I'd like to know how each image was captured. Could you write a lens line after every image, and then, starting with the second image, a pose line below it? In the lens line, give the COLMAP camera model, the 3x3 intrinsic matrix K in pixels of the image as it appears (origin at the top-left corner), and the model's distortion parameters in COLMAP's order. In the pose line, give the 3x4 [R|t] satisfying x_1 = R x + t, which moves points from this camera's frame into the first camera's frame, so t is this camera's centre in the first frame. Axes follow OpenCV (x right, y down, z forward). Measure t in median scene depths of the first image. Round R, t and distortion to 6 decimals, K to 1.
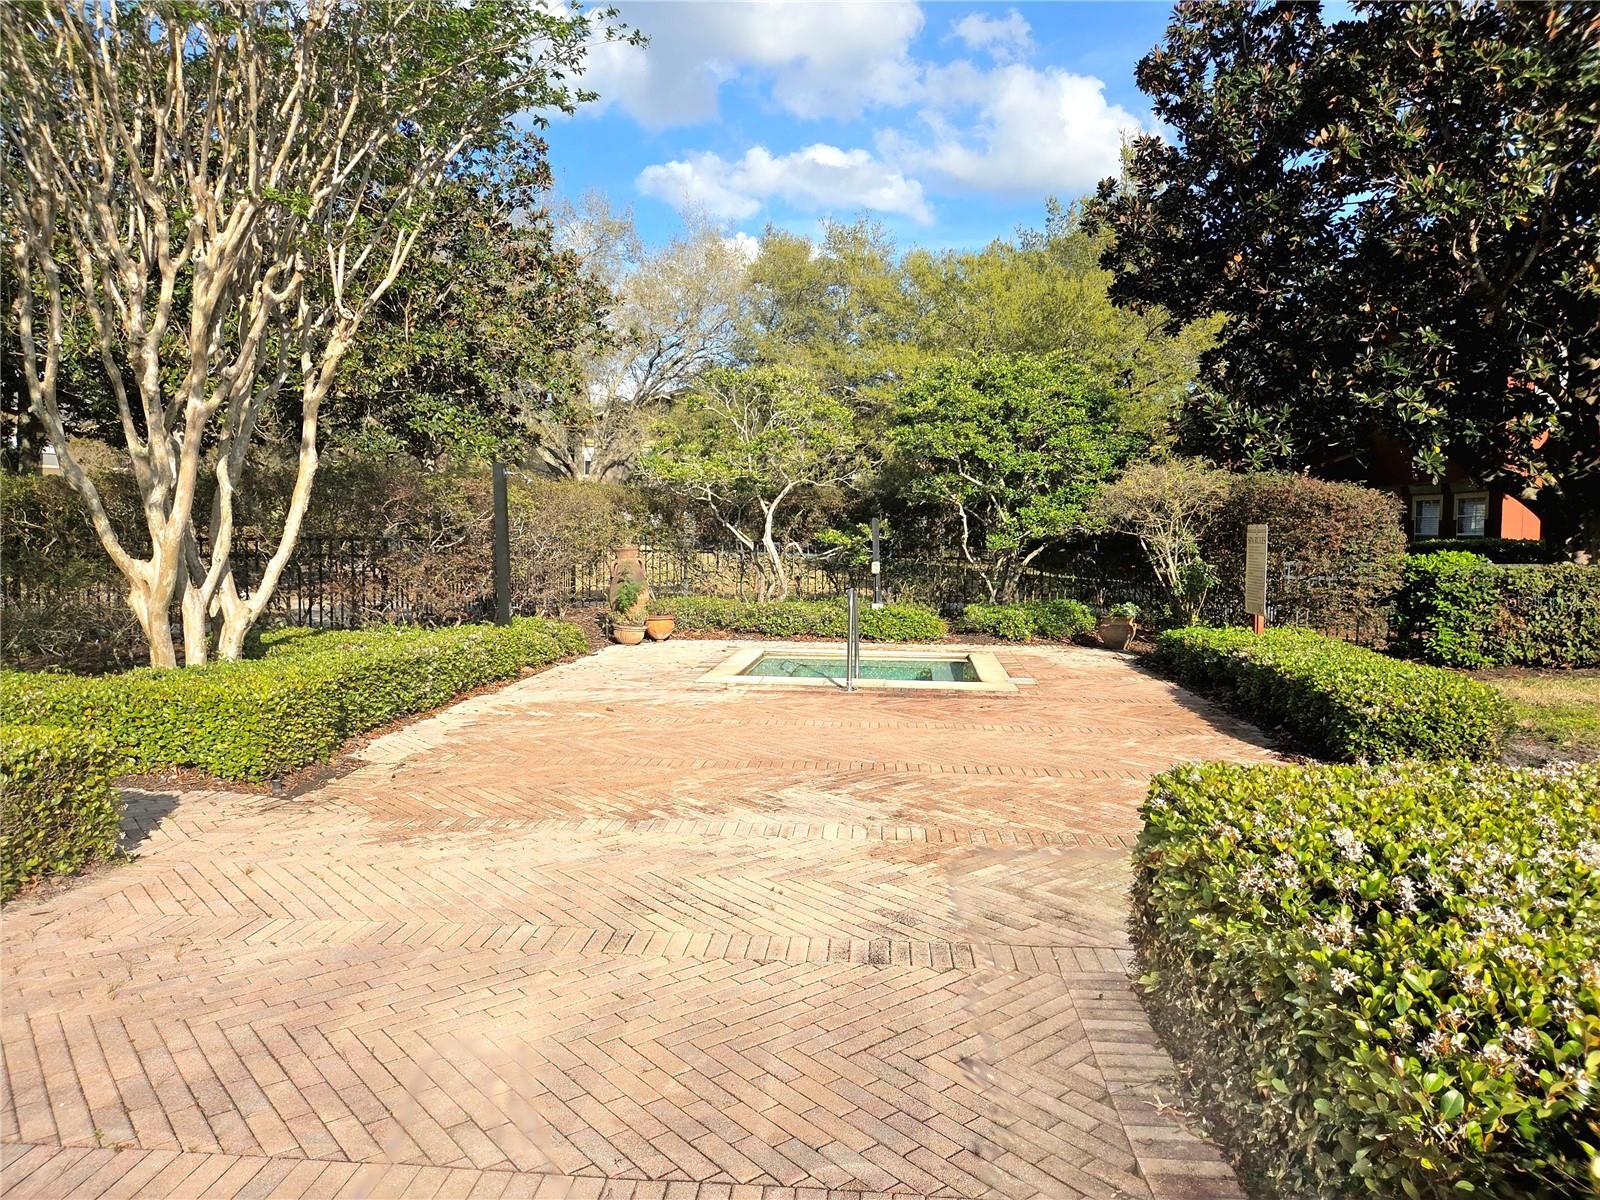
lens RADIAL K [[1028.0, 0, 800.0], [0, 1028.0, 600.0], [0, 0, 1]] dist [-0.043120, -0.000444]
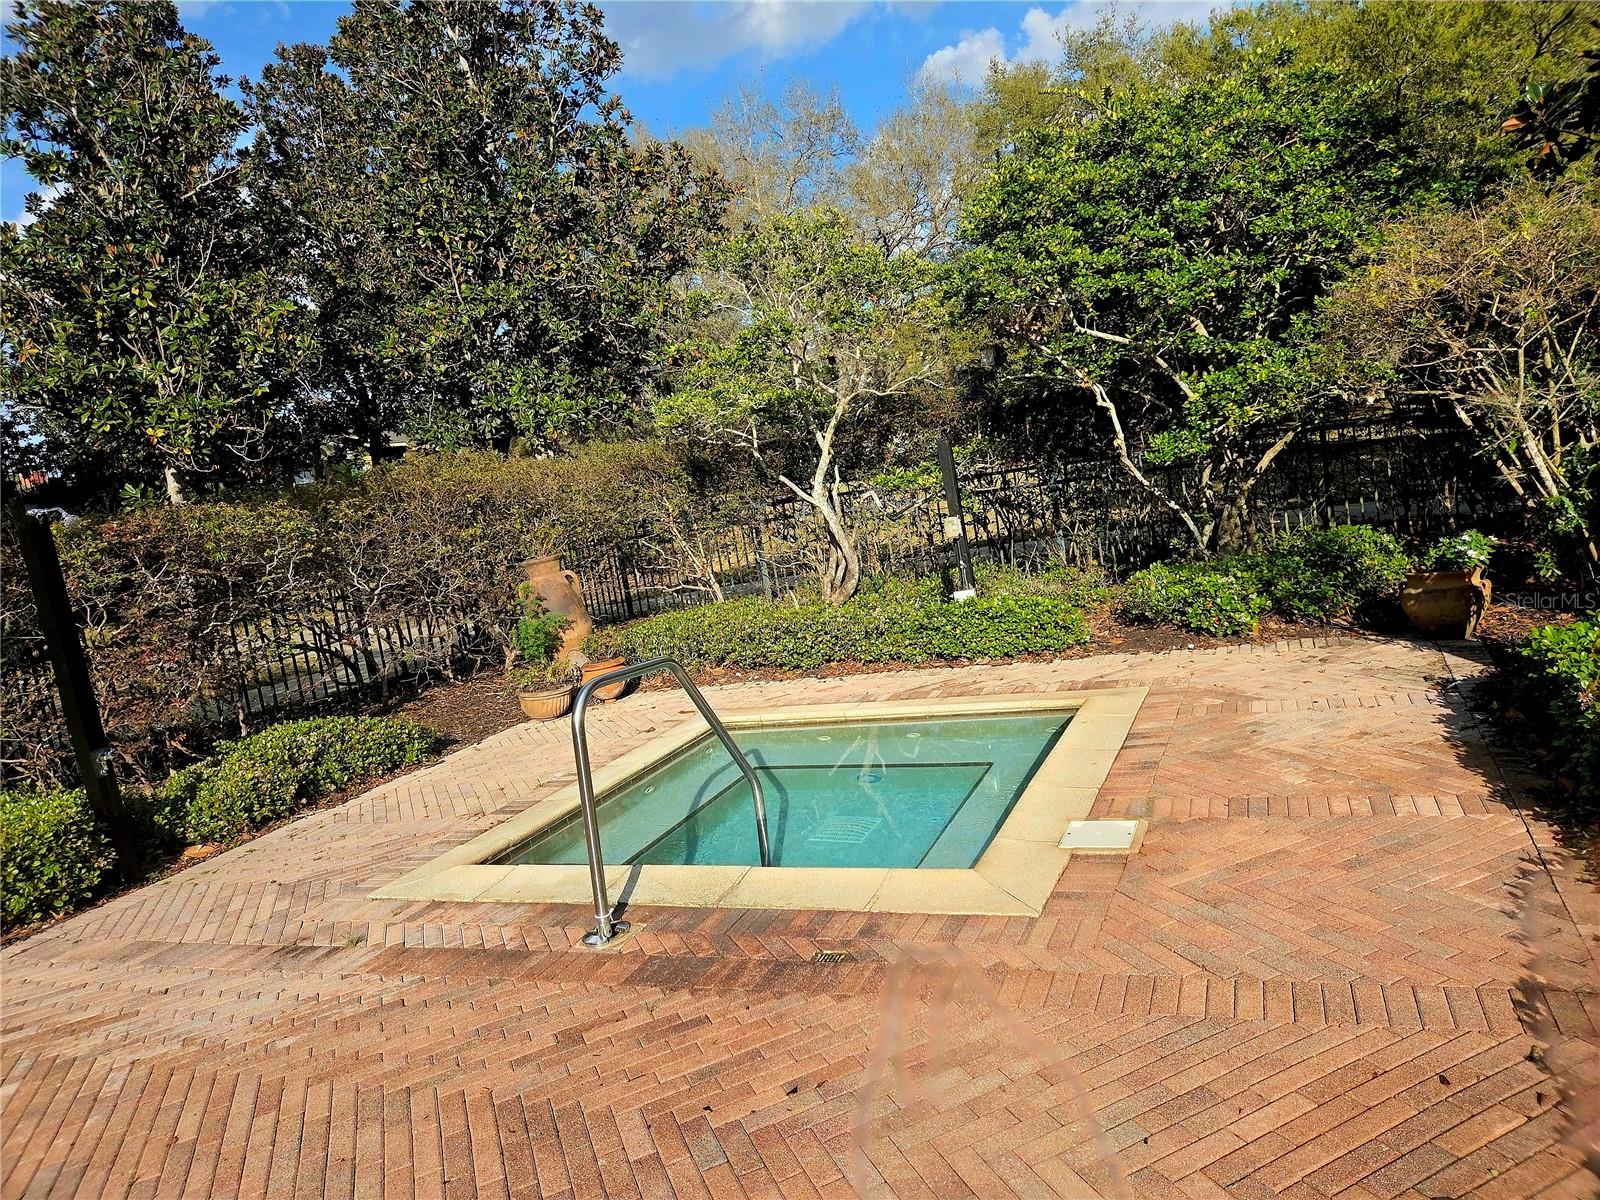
lens RADIAL K [[1028.0, 0, 800.0], [0, 1028.0, 600.0], [0, 0, 1]] dist [-0.043120, -0.000444]
pose [[0.925807, -0.117060, -0.359414, 0.198640], [0.147408, 0.987367, 0.058121, -0.038081], [0.348069, -0.106789, 0.931367, 0.458351]]
